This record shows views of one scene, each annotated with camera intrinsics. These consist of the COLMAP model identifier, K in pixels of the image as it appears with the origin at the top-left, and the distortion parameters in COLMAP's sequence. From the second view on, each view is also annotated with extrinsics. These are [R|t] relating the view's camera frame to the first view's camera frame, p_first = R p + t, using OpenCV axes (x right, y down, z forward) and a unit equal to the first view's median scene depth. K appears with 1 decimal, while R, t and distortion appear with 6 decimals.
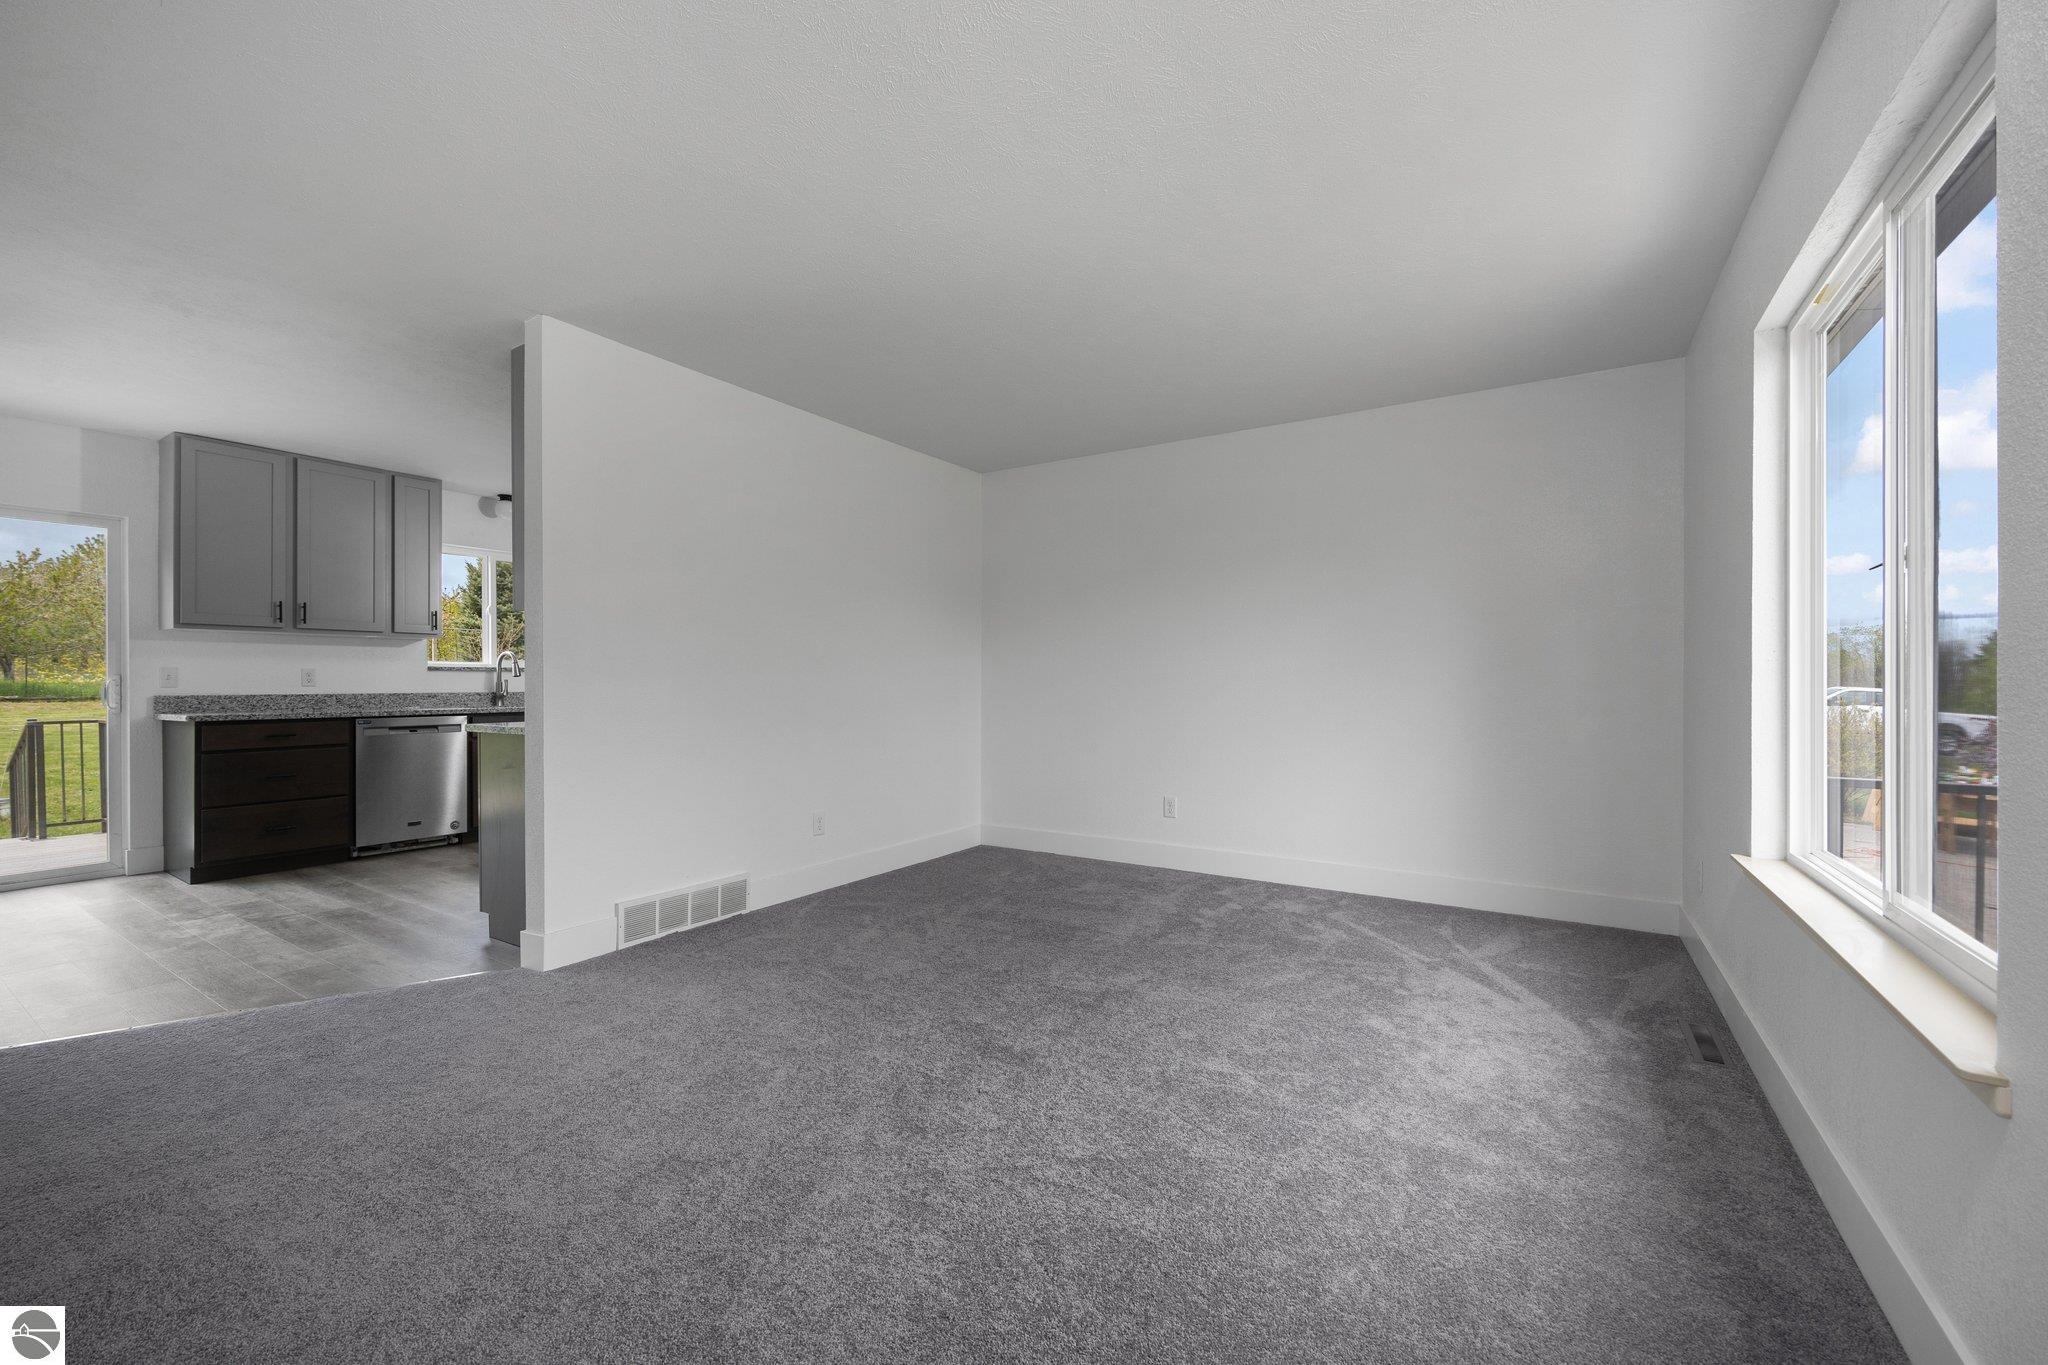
lens RADIAL K [[818.1, 0, 1017.8], [0, 818.1, 685.0], [0, 0, 1]] dist [0.000896, 0.000085]
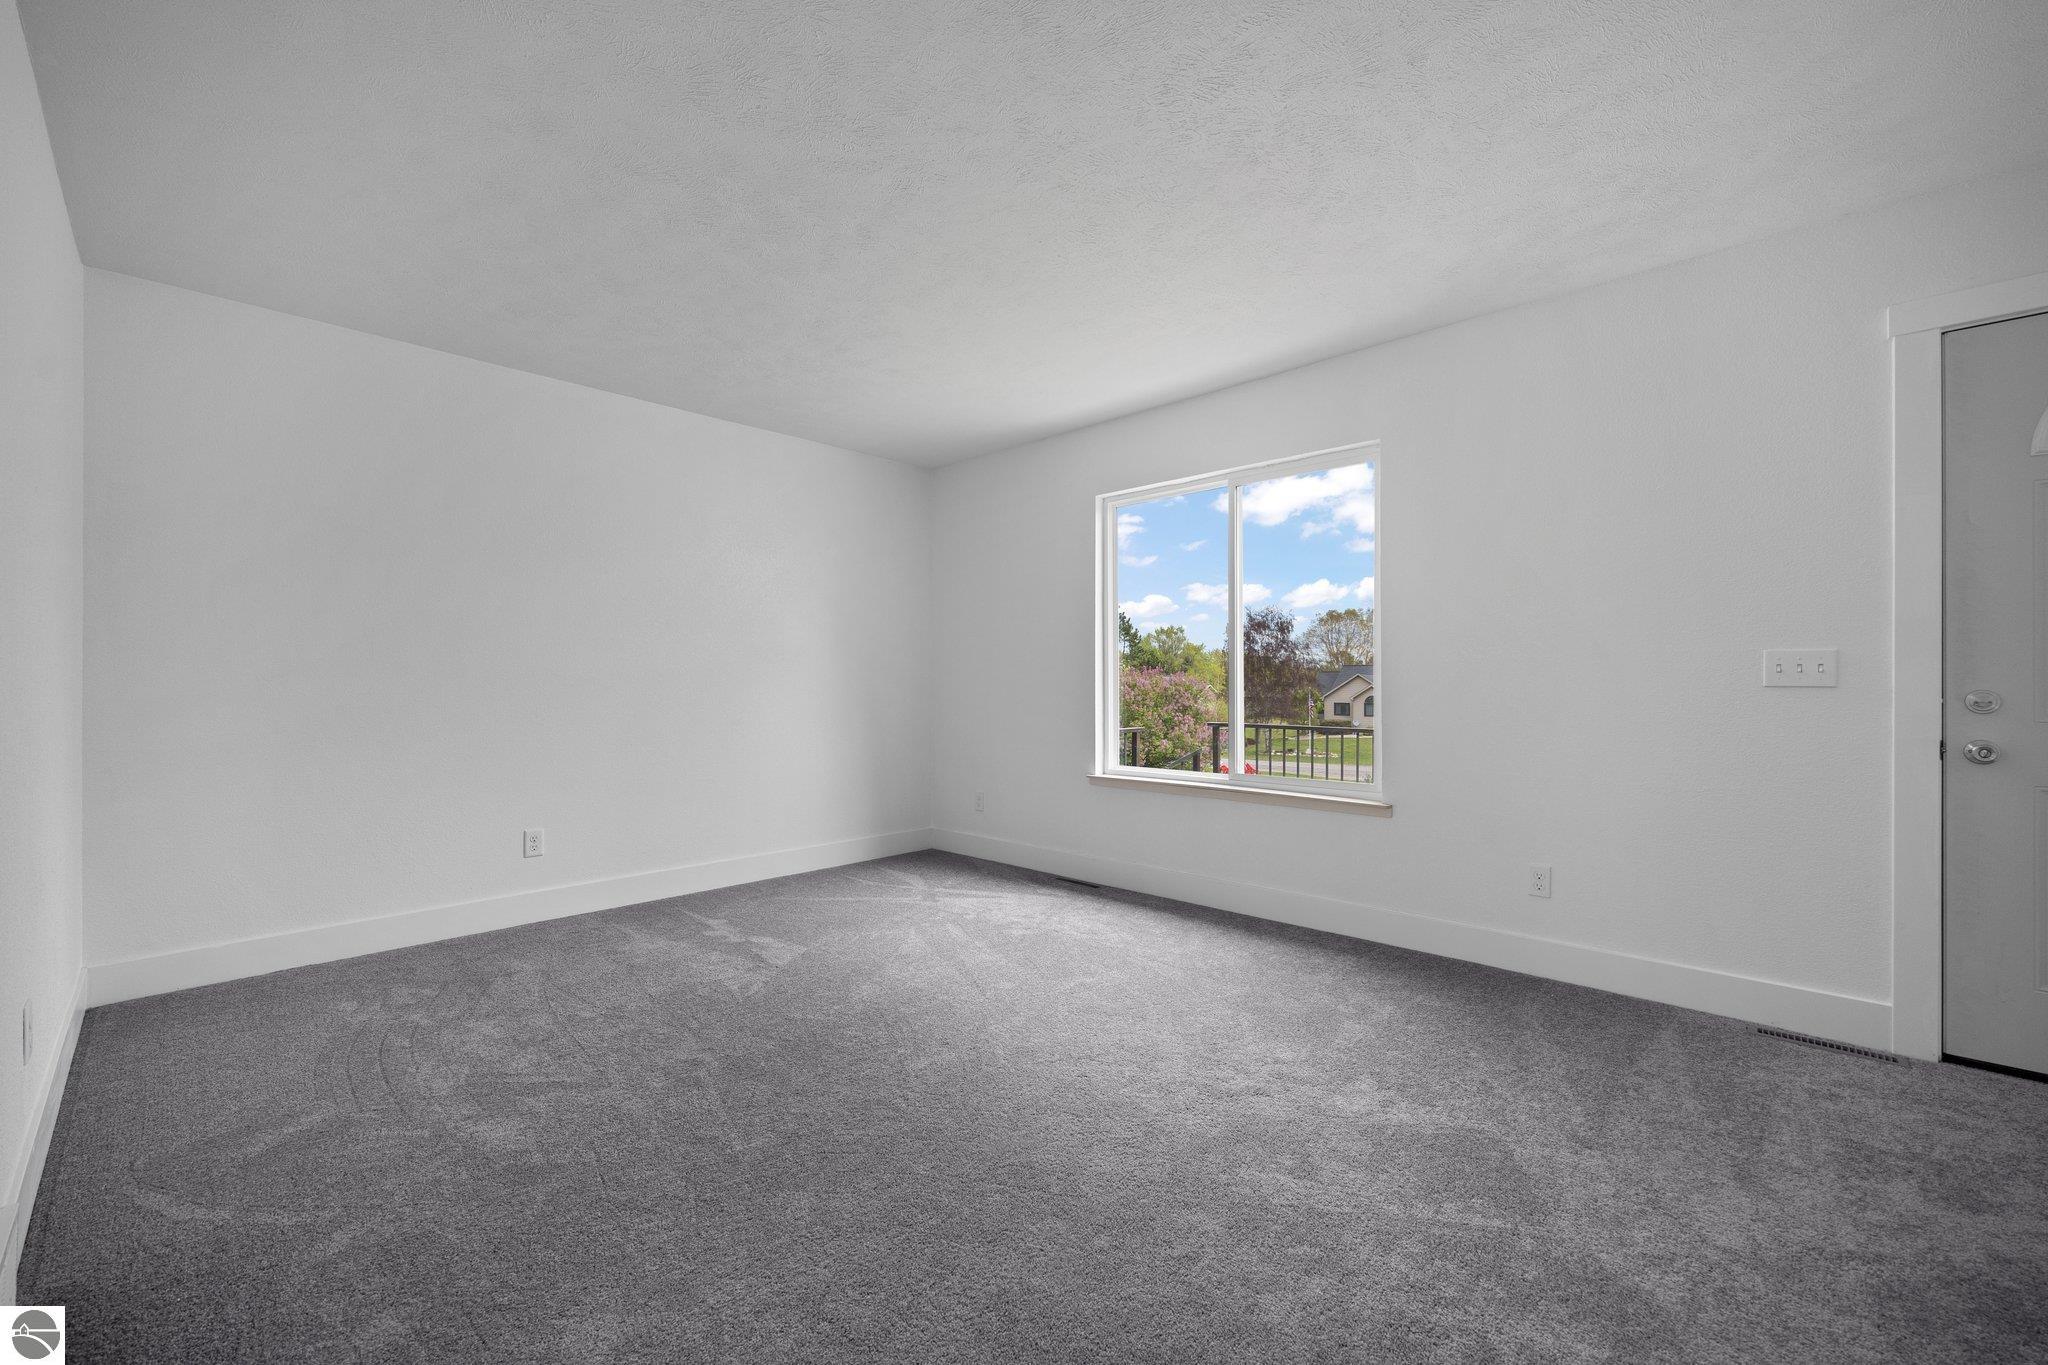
lens RADIAL K [[818.1, 0, 1024.9], [0, 818.1, 682.4], [0, 0, 1]] dist [0.000896, 0.000085]
pose [[0.190769, -0.002158, 0.981633, -0.793525], [-0.002108, 0.999994, 0.002608, -0.013147], [-0.981633, -0.002567, 0.190763, 0.619641]]
